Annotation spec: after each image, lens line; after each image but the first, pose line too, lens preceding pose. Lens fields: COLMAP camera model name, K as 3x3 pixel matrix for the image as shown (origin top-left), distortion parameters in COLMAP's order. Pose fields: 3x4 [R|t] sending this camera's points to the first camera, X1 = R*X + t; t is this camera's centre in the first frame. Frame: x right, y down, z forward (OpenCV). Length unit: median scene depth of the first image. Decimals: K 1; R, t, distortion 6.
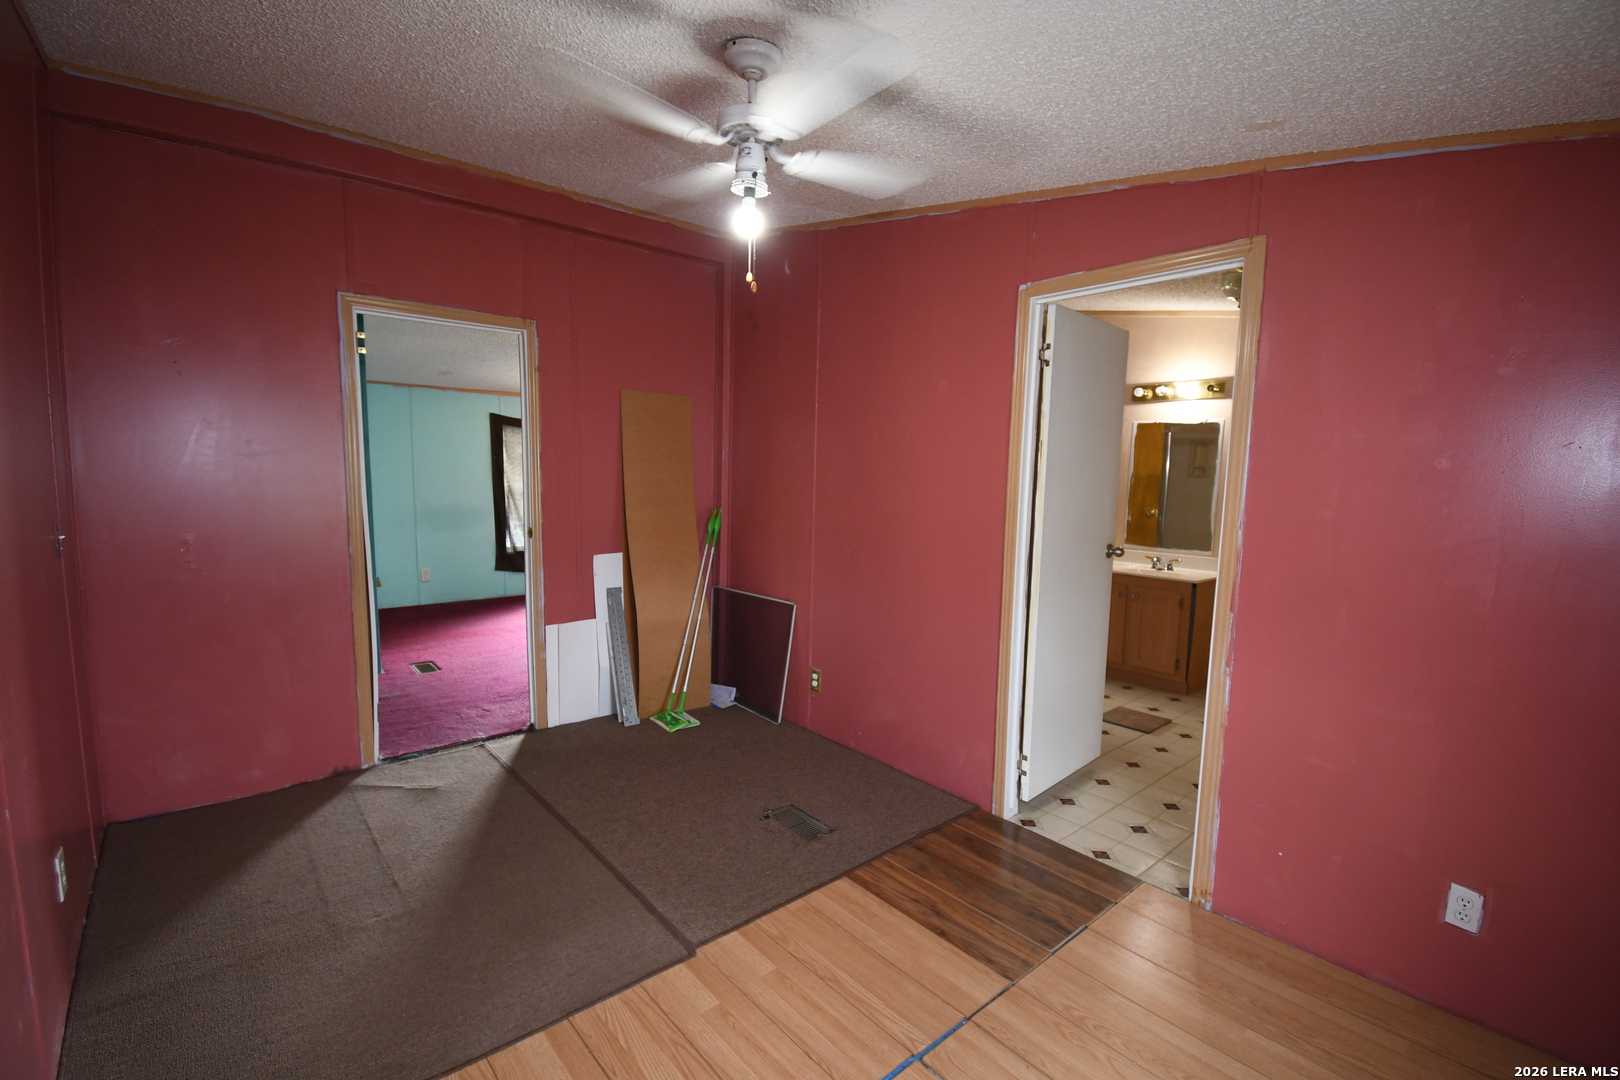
lens RADIAL K [[713.4, 0, 815.2], [0, 713.4, 549.3], [0, 0, 1]] dist [0.020764, -0.026640]
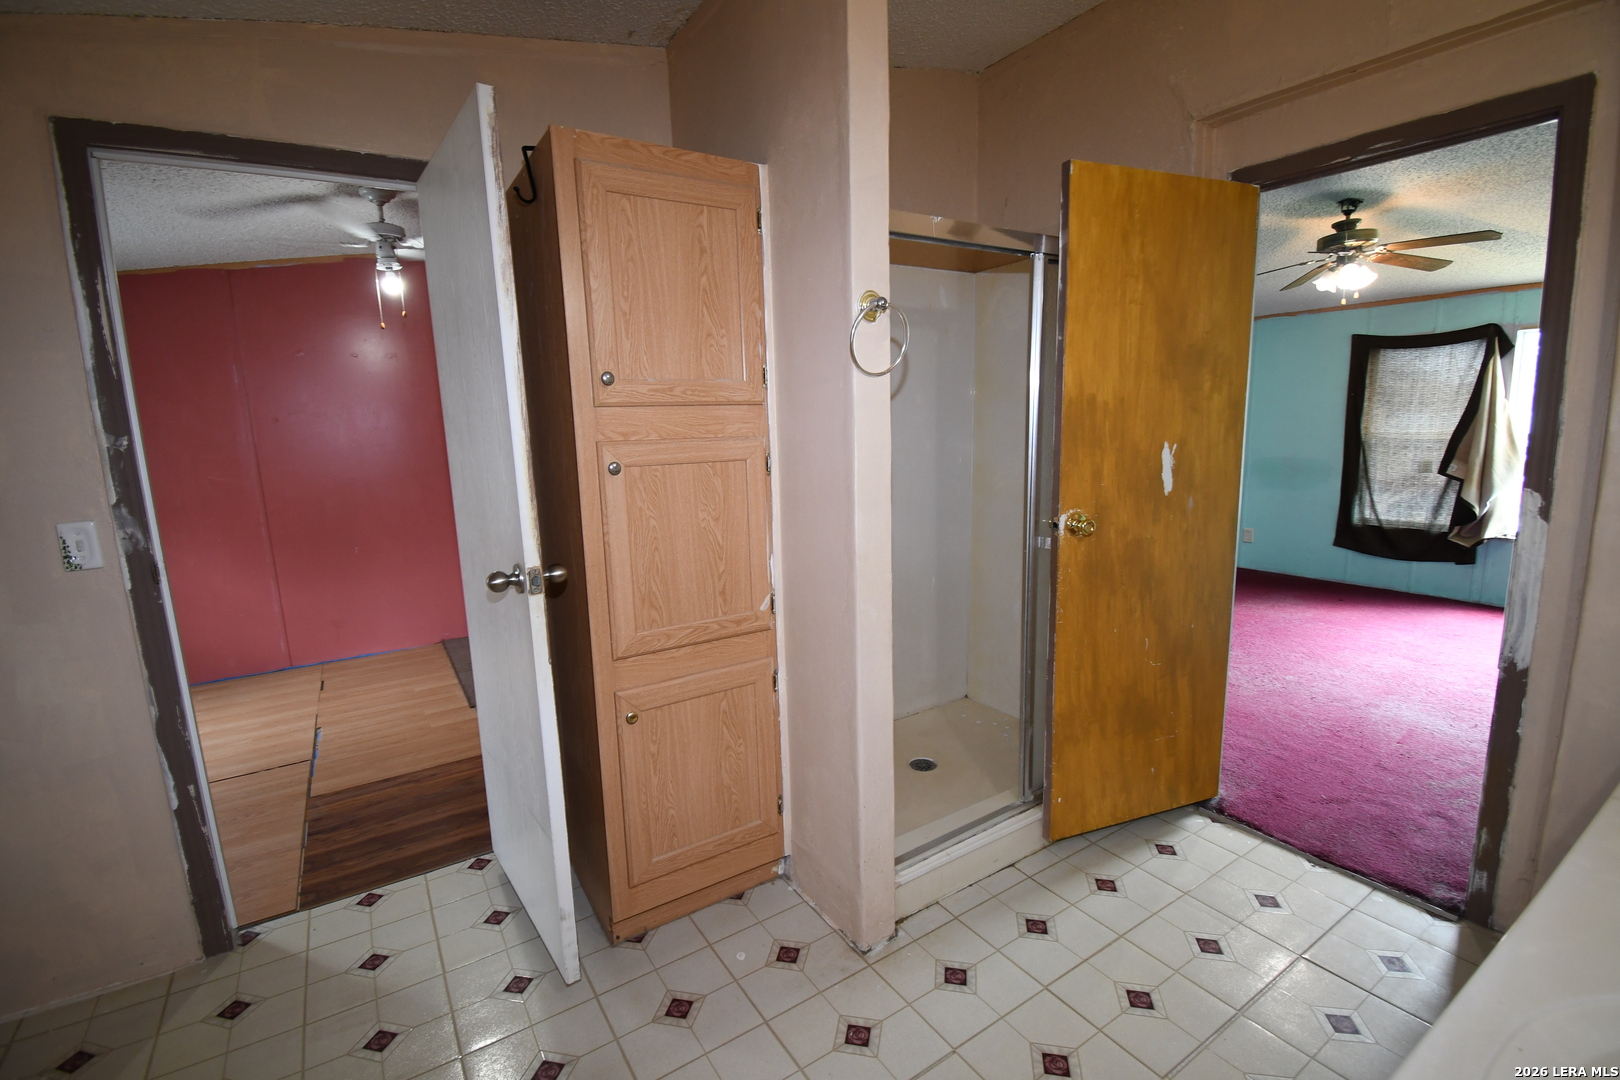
lens RADIAL K [[717.1, 0, 810.0], [0, 717.1, 540.0], [0, 0, 1]] dist [-0.000829, -0.000099]
pose [[-0.139726, 0.147199, -0.979188, 0.584352], [-0.084196, 0.983541, 0.159868, -0.080608], [0.986604, 0.104782, -0.125033, 0.850723]]
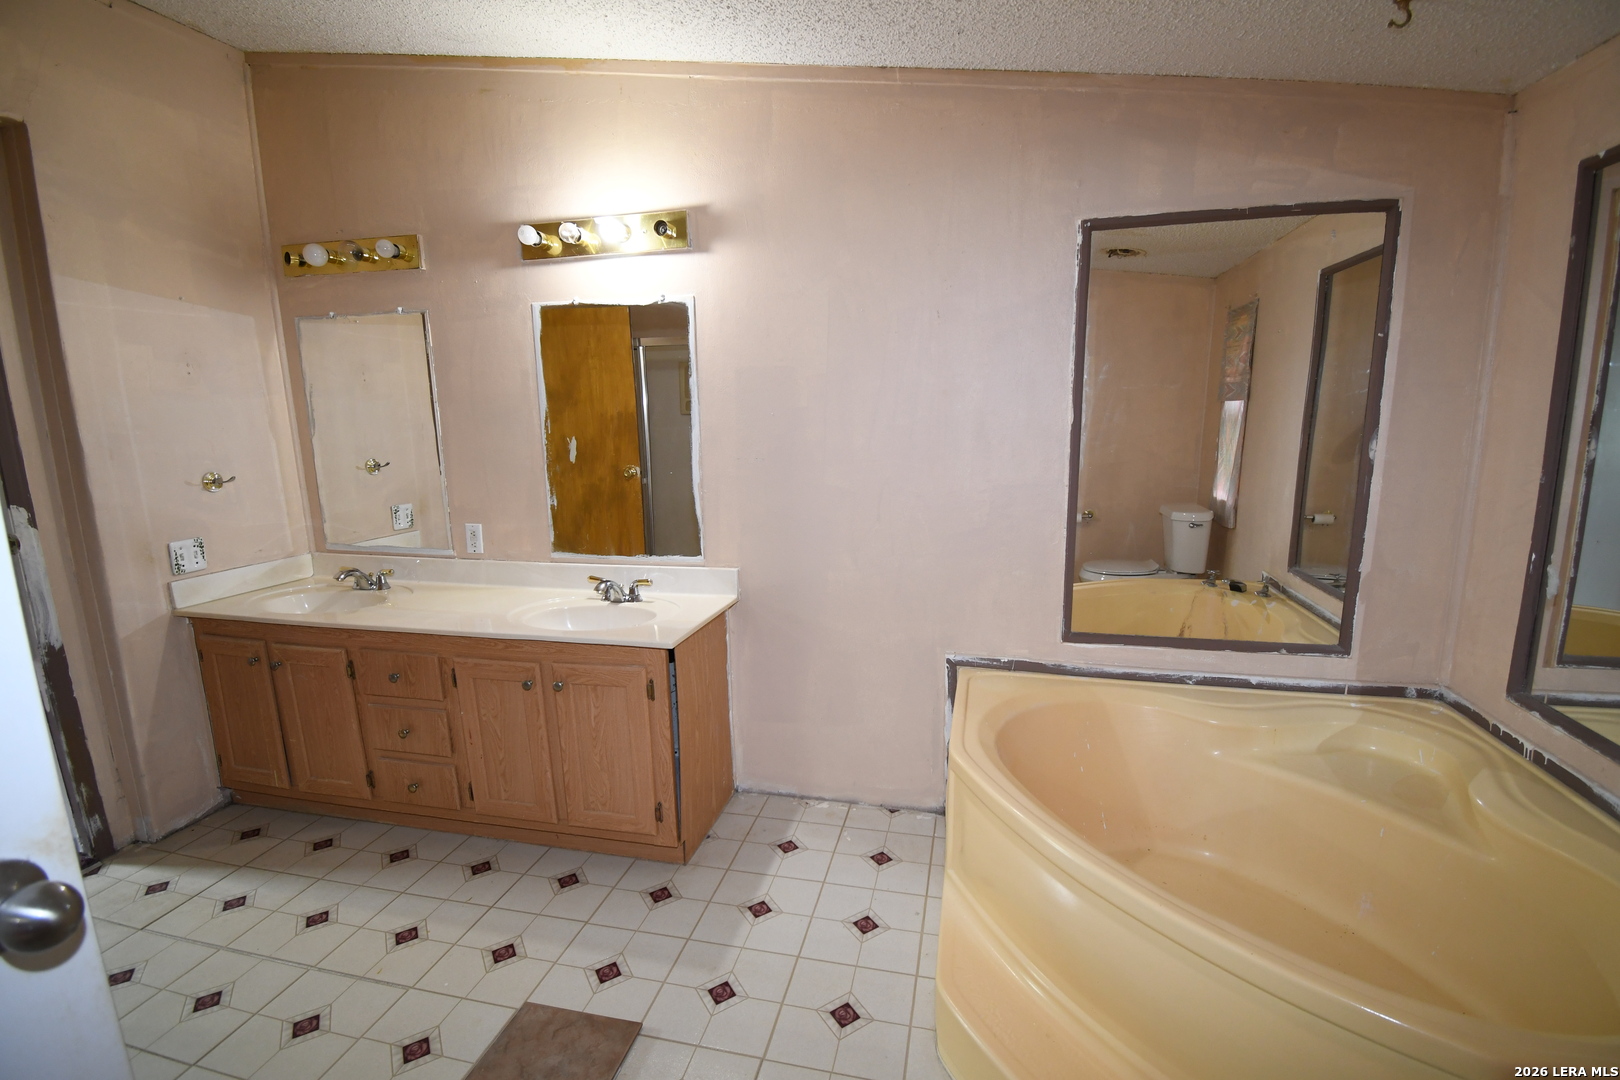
lens RADIAL K [[713.4, 0, 815.2], [0, 713.4, 549.3], [0, 0, 1]] dist [0.020764, -0.026640]
pose [[0.814553, -0.139765, 0.563000, 0.330079], [0.097396, 0.989714, 0.104783, -0.049336], [-0.571854, -0.030517, 0.819788, 0.529221]]
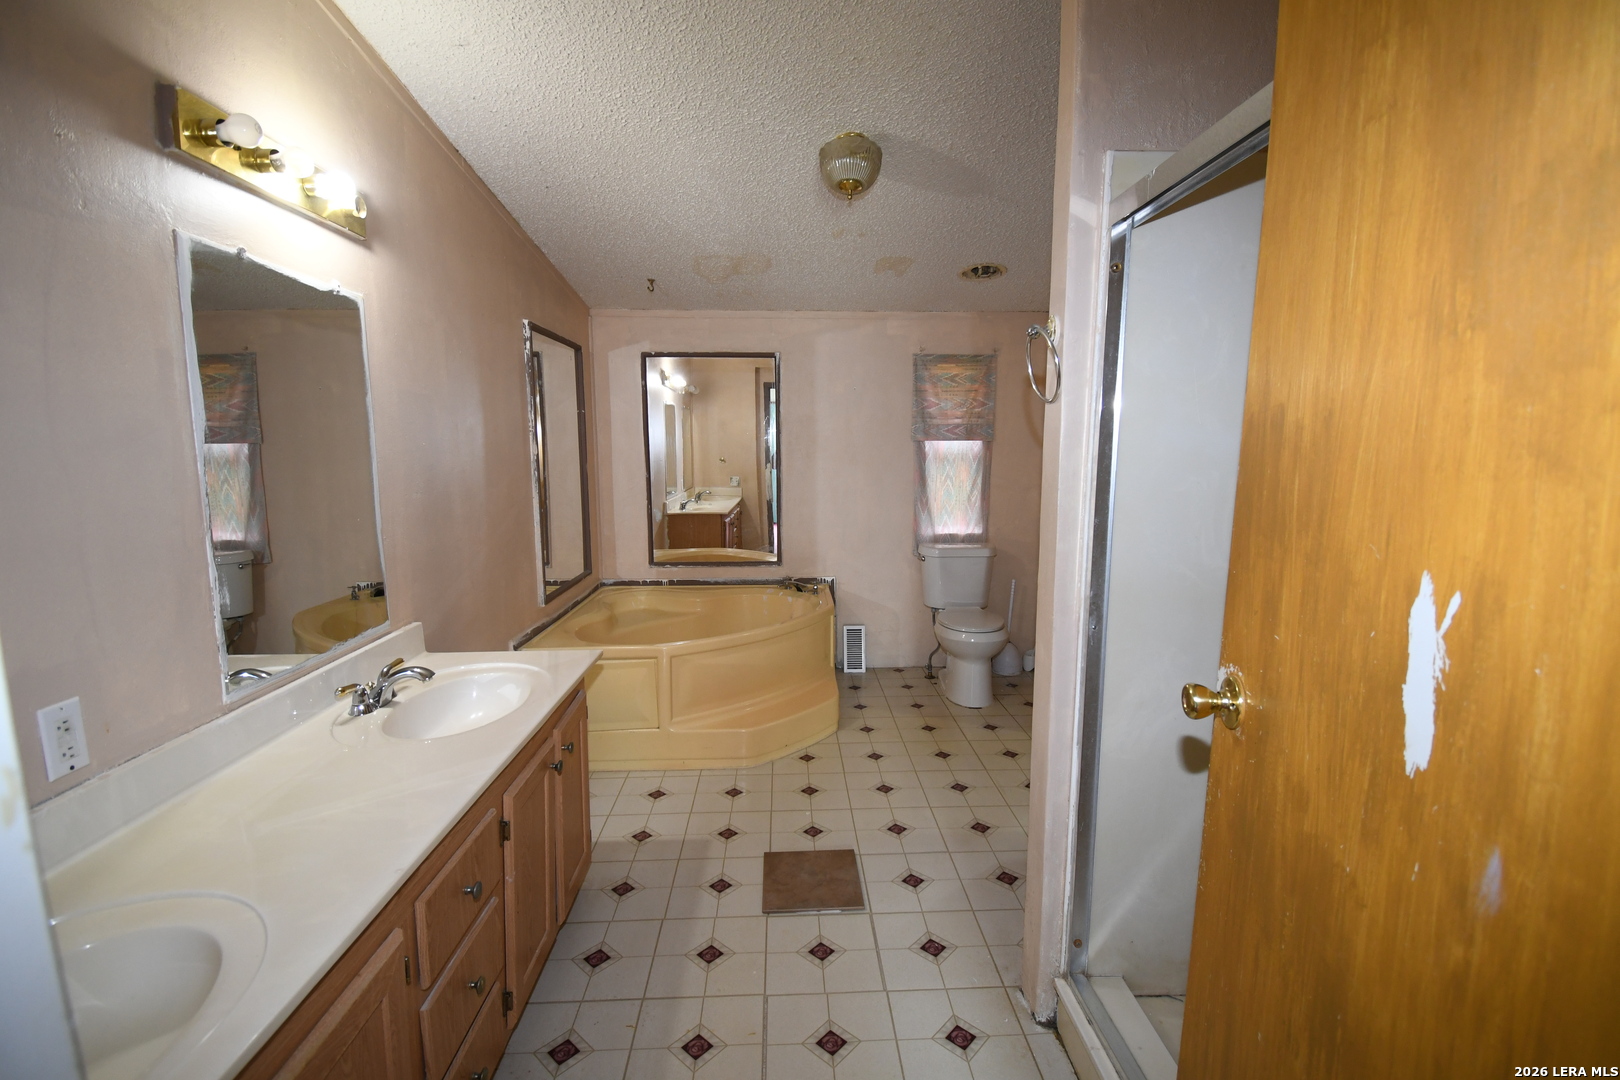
lens RADIAL K [[713.4, 0, 815.2], [0, 713.4, 549.3], [0, 0, 1]] dist [0.020764, -0.026640]
pose [[-0.780999, -0.110764, 0.614632, 0.108498], [0.052746, 0.968932, 0.241636, -0.125786], [-0.622301, 0.221136, -0.750893, 1.159298]]
